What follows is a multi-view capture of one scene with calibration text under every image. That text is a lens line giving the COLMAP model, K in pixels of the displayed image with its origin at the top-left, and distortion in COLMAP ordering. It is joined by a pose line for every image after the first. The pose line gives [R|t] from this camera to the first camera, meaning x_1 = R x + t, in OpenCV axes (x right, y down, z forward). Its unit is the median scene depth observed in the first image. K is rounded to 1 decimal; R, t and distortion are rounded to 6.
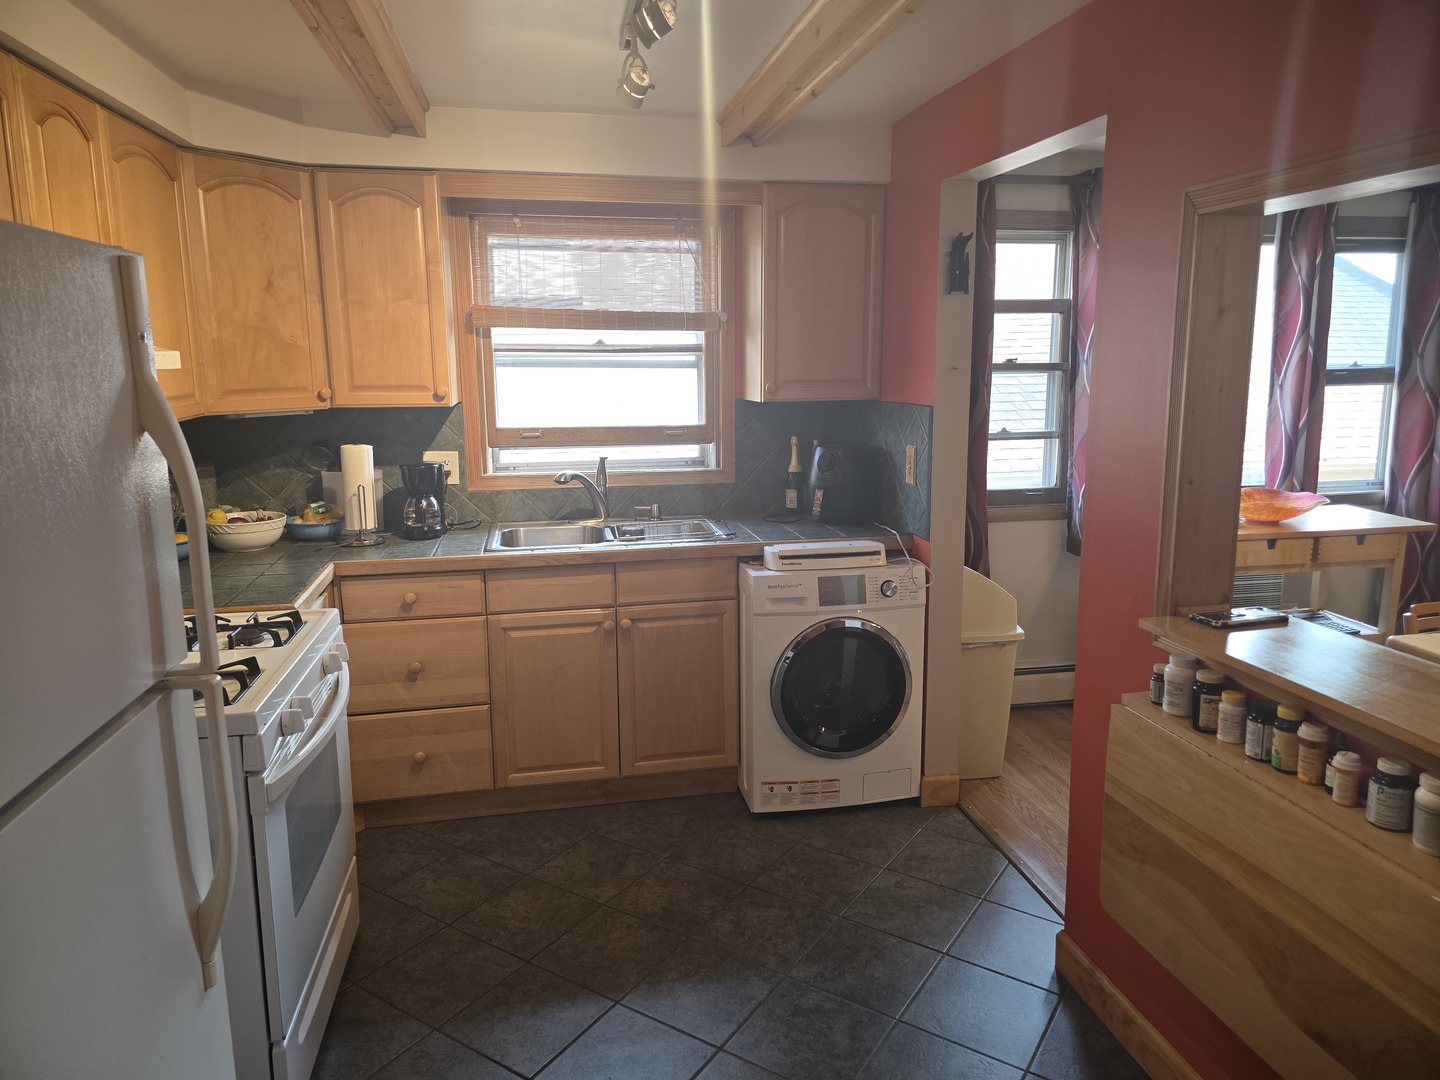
lens RADIAL K [[967.9, 0, 721.0], [0, 967.9, 526.1], [0, 0, 1]] dist [0.020475, -0.006526]
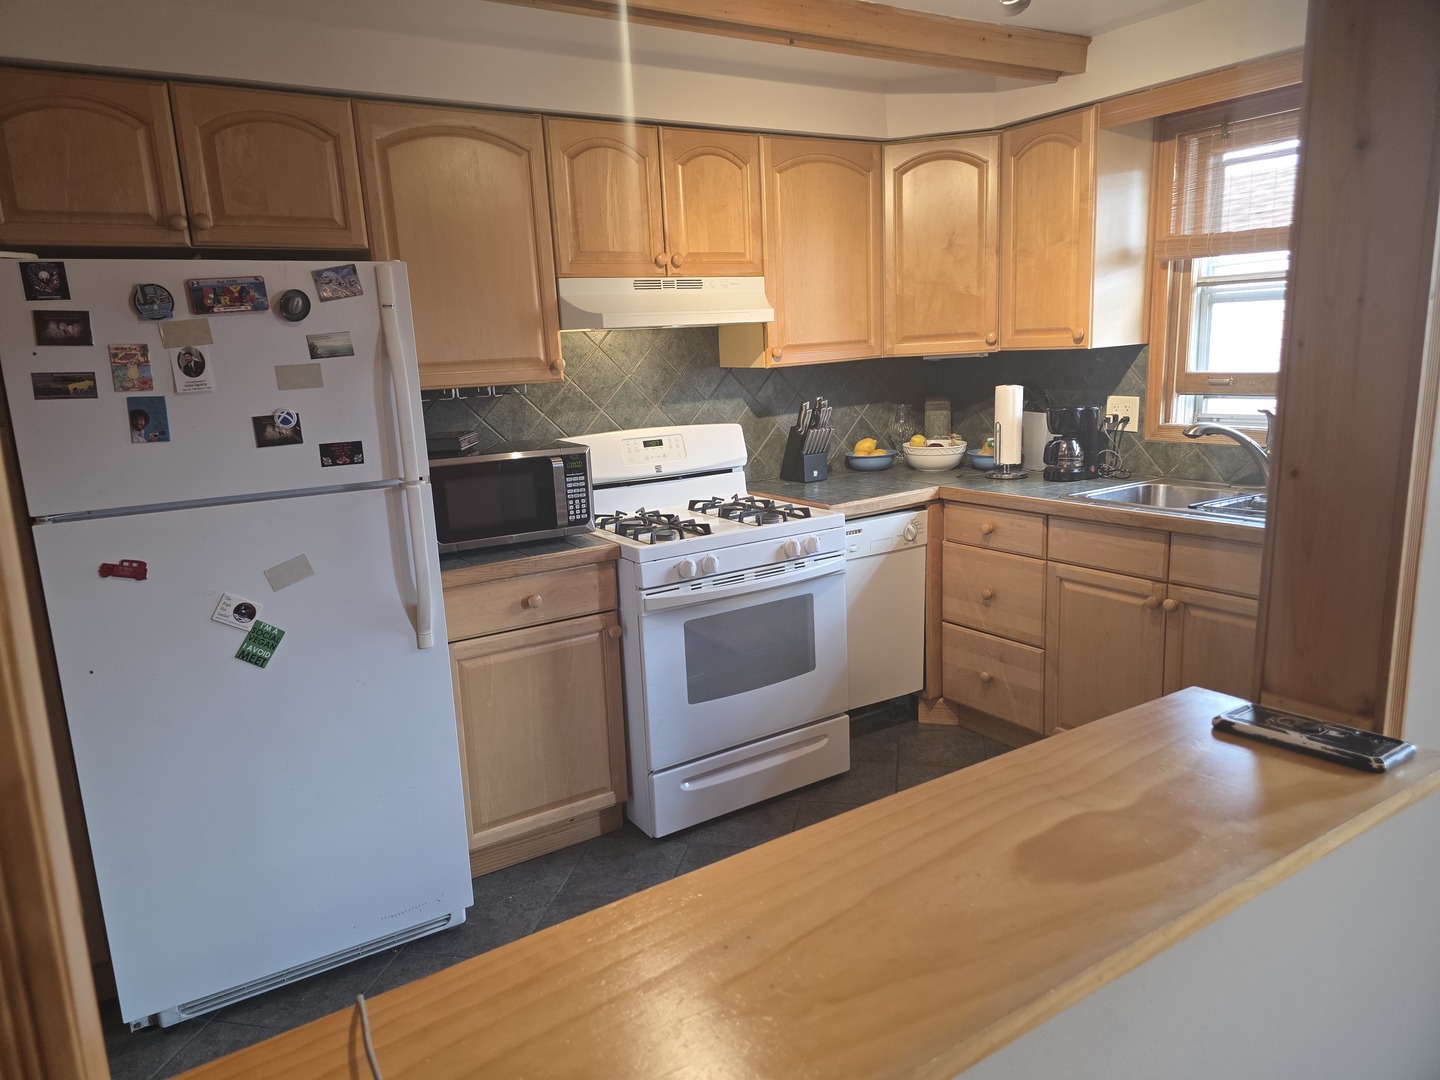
lens RADIAL K [[967.9, 0, 715.7], [0, 967.9, 543.1], [0, 0, 1]] dist [0.020475, -0.006526]
pose [[0.359567, 0.178891, -0.915811, 0.531328], [-0.115118, 0.982458, 0.146711, -0.031944], [0.925991, 0.052674, 0.373853, 0.302291]]
